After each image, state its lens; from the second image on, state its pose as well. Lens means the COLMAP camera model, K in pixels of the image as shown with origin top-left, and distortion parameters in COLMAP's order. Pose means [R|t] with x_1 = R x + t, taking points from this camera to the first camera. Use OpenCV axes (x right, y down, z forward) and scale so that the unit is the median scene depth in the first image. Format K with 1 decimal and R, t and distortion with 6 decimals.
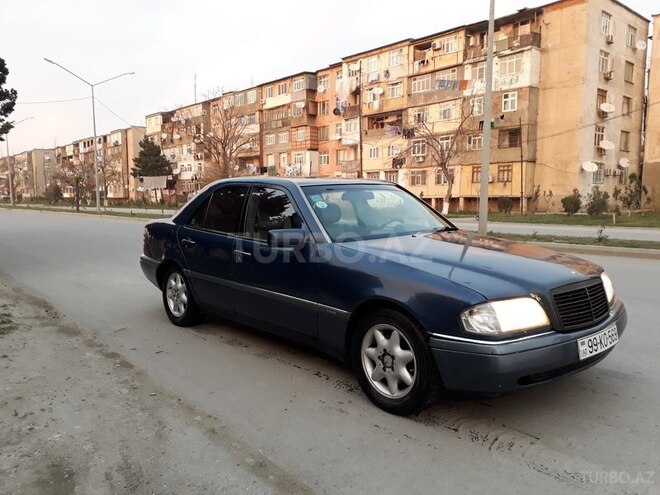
lens RADIAL K [[531.3, 0, 334.9], [0, 531.3, 255.1], [0, 0, 1]] dist [0.059312, -0.075387]
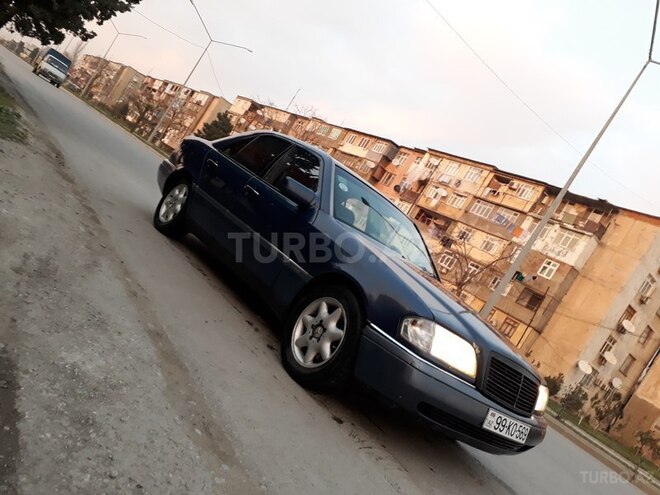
lens RADIAL K [[533.6, 0, 333.3], [0, 533.6, 254.1], [0, 0, 1]] dist [0.076148, -0.127348]
pose [[0.844297, 0.534605, -0.036877, 0.006749], [-0.535286, 0.838145, -0.104796, 0.013706], [-0.025116, 0.108219, 0.993810, -0.001745]]
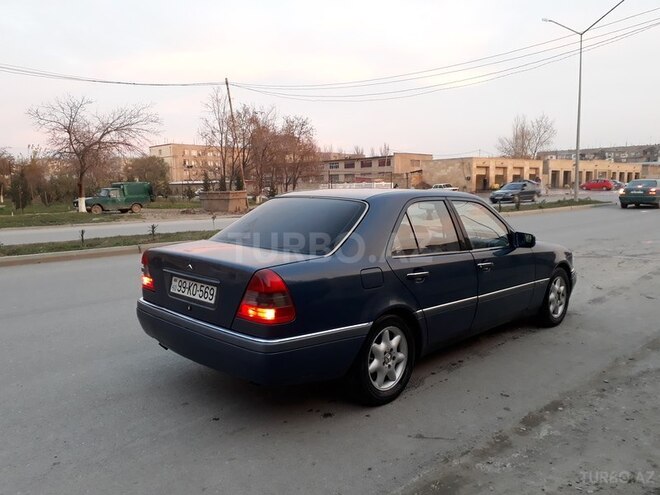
lens RADIAL K [[533.1, 0, 330.0], [0, 533.1, 247.5], [0, 0, 1]] dist [0.075643, -0.094651]
pose [[-0.057134, -0.118871, 0.991265, -0.132584], [0.124152, 0.984333, 0.125196, -0.022559], [-0.990617, 0.130221, -0.041481, 0.149187]]
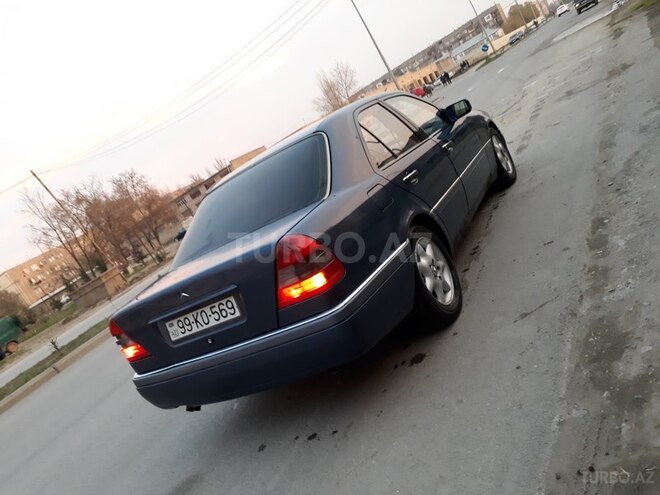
lens RADIAL K [[531.3, 0, 334.9], [0, 531.3, 255.1], [0, 0, 1]] dist [0.059312, -0.075387]
pose [[-0.317888, -0.026915, 0.947746, -0.115167], [0.576695, 0.787940, 0.215808, -0.018939], [-0.752576, 0.615163, -0.234955, 0.167718]]
